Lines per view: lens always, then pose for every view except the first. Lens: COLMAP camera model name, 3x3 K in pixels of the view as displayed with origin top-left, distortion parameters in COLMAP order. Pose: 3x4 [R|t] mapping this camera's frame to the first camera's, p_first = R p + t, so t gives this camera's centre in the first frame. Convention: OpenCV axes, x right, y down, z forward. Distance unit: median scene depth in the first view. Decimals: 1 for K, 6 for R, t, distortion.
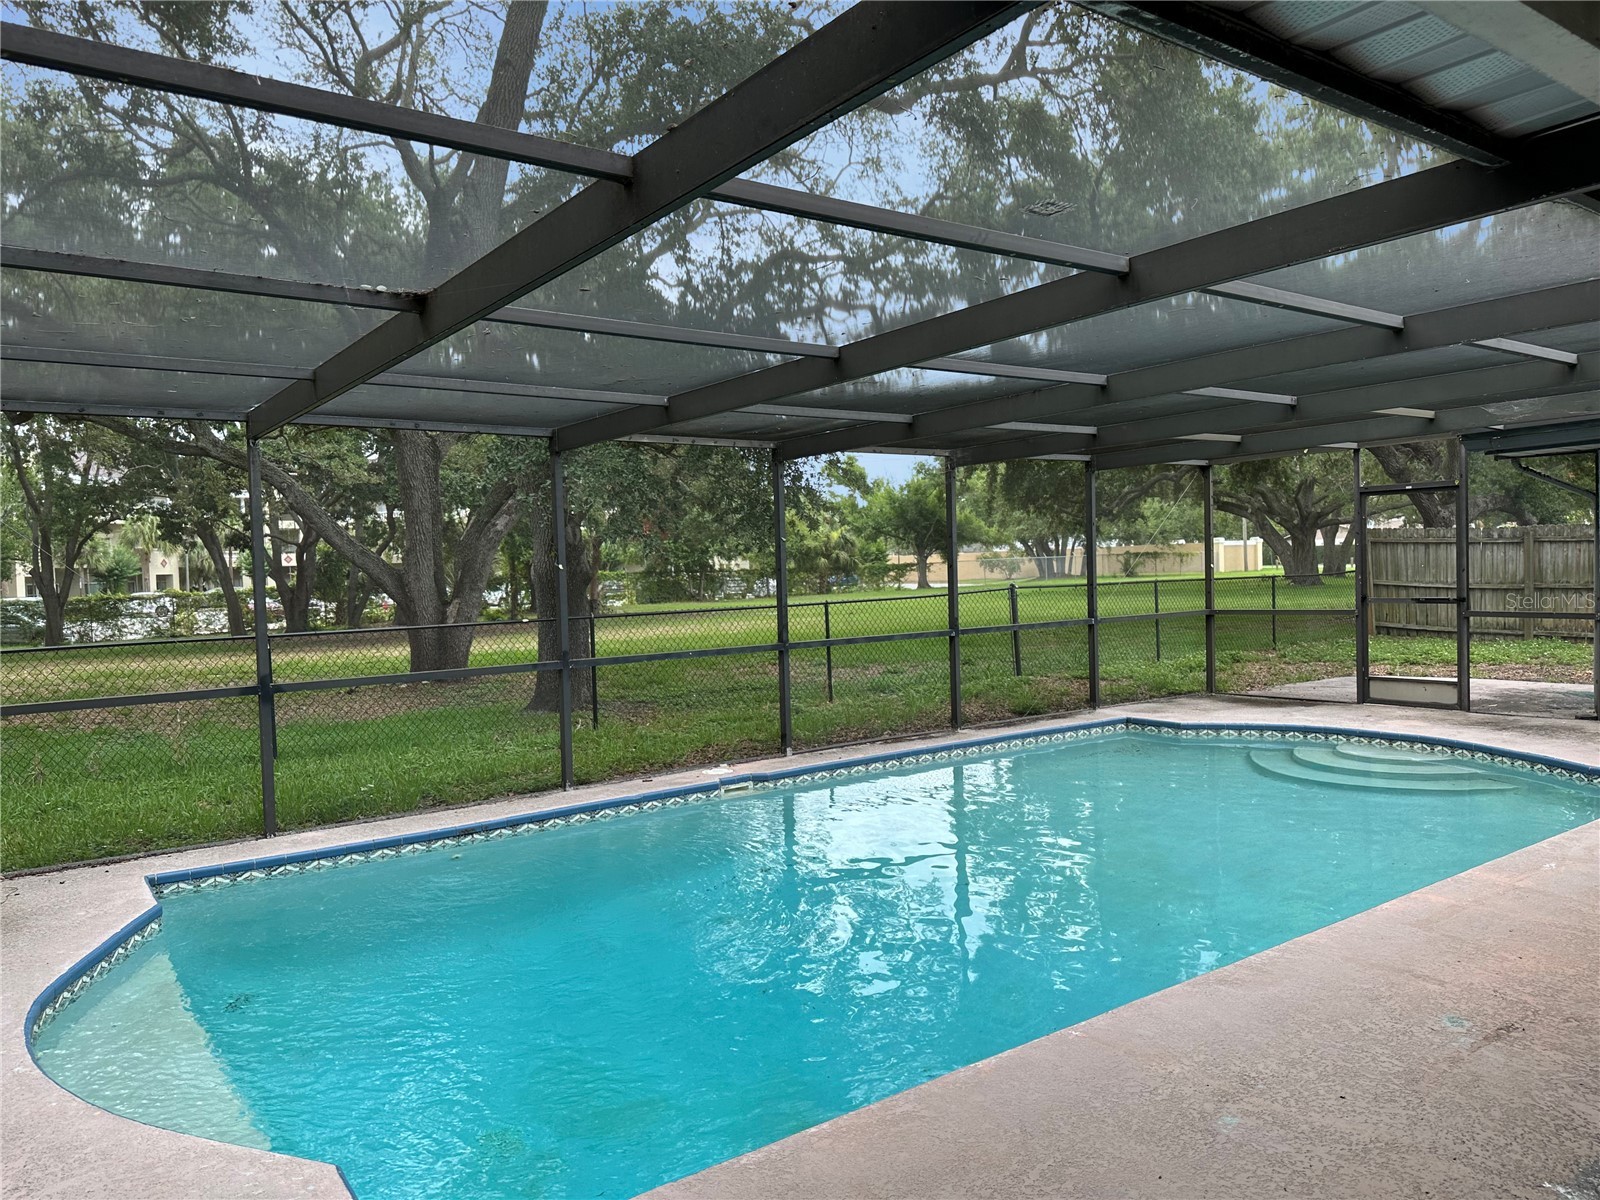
lens RADIAL K [[1122.4, 0, 792.1], [0, 1122.4, 607.6], [0, 0, 1]] dist [0.003115, -0.001765]
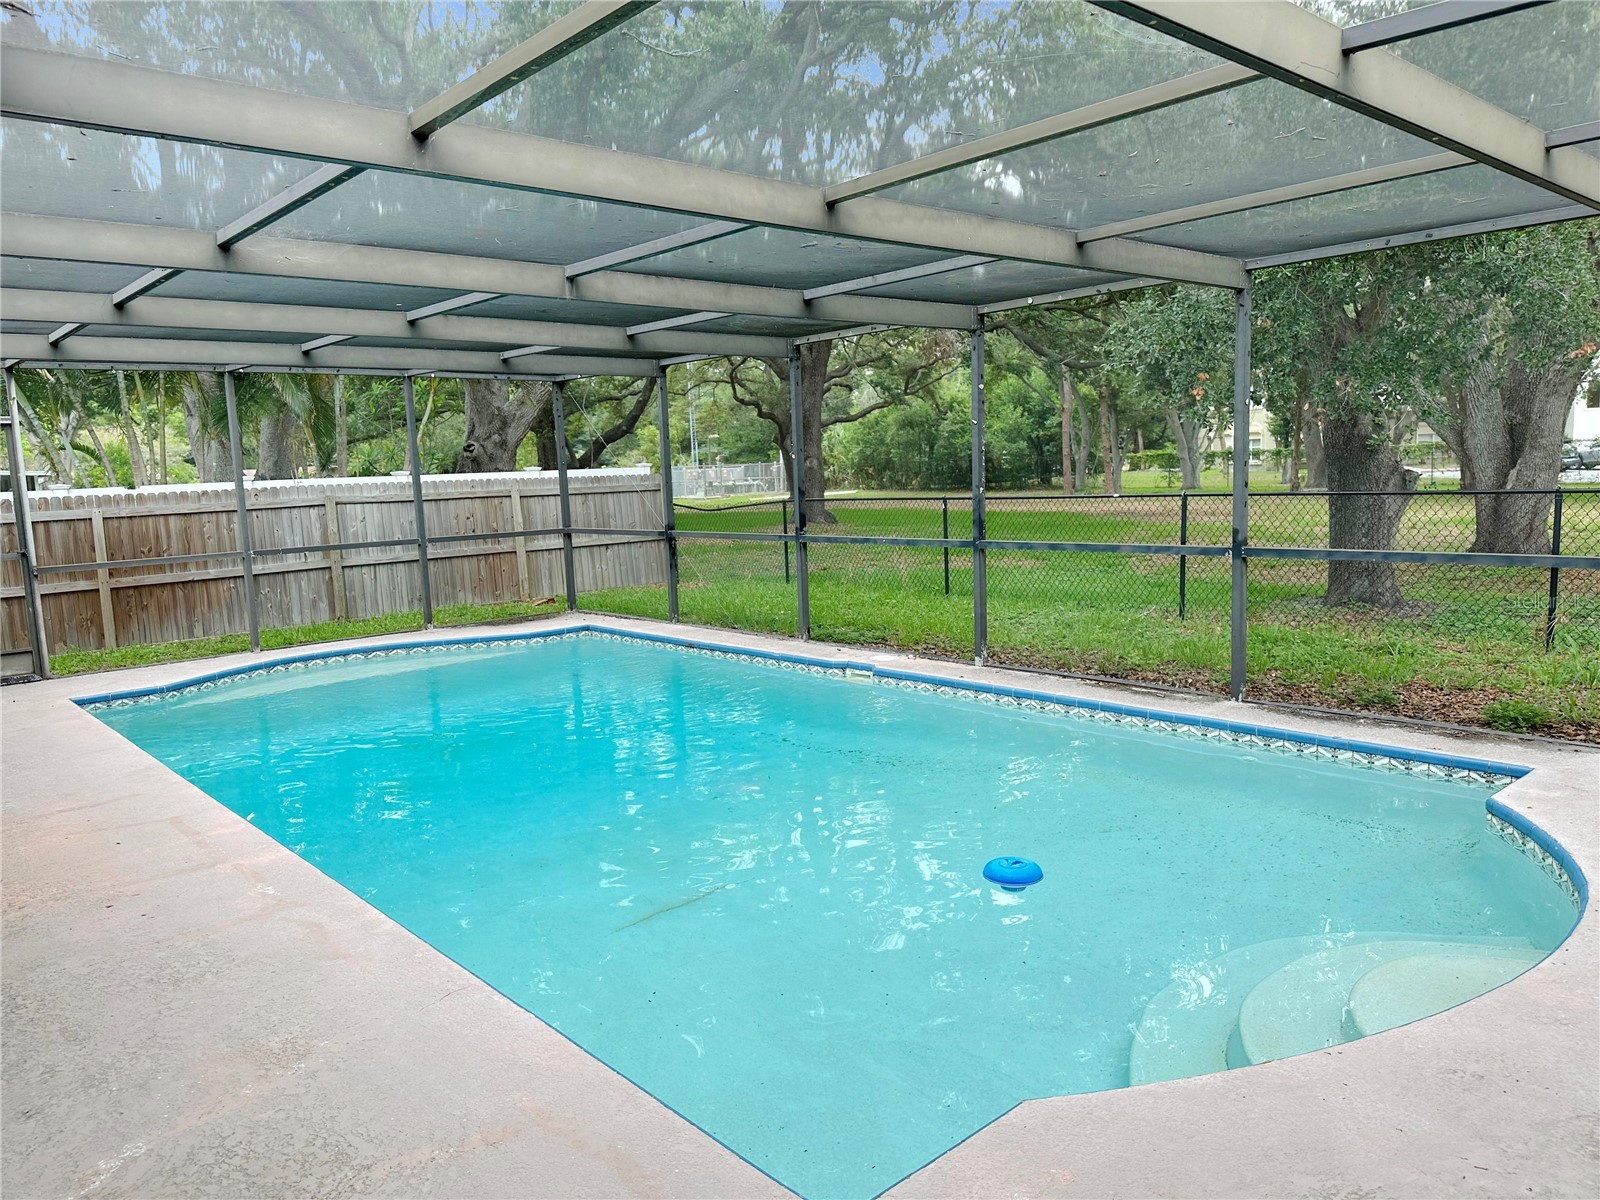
lens RADIAL K [[1122.4, 0, 792.1], [0, 1122.4, 607.6], [0, 0, 1]] dist [0.003115, -0.001765]
pose [[0.106918, 0.152298, -0.982534, 1.067569], [0.005055, 0.988103, 0.153711, -0.066047], [0.994255, -0.021401, 0.104876, 0.936150]]
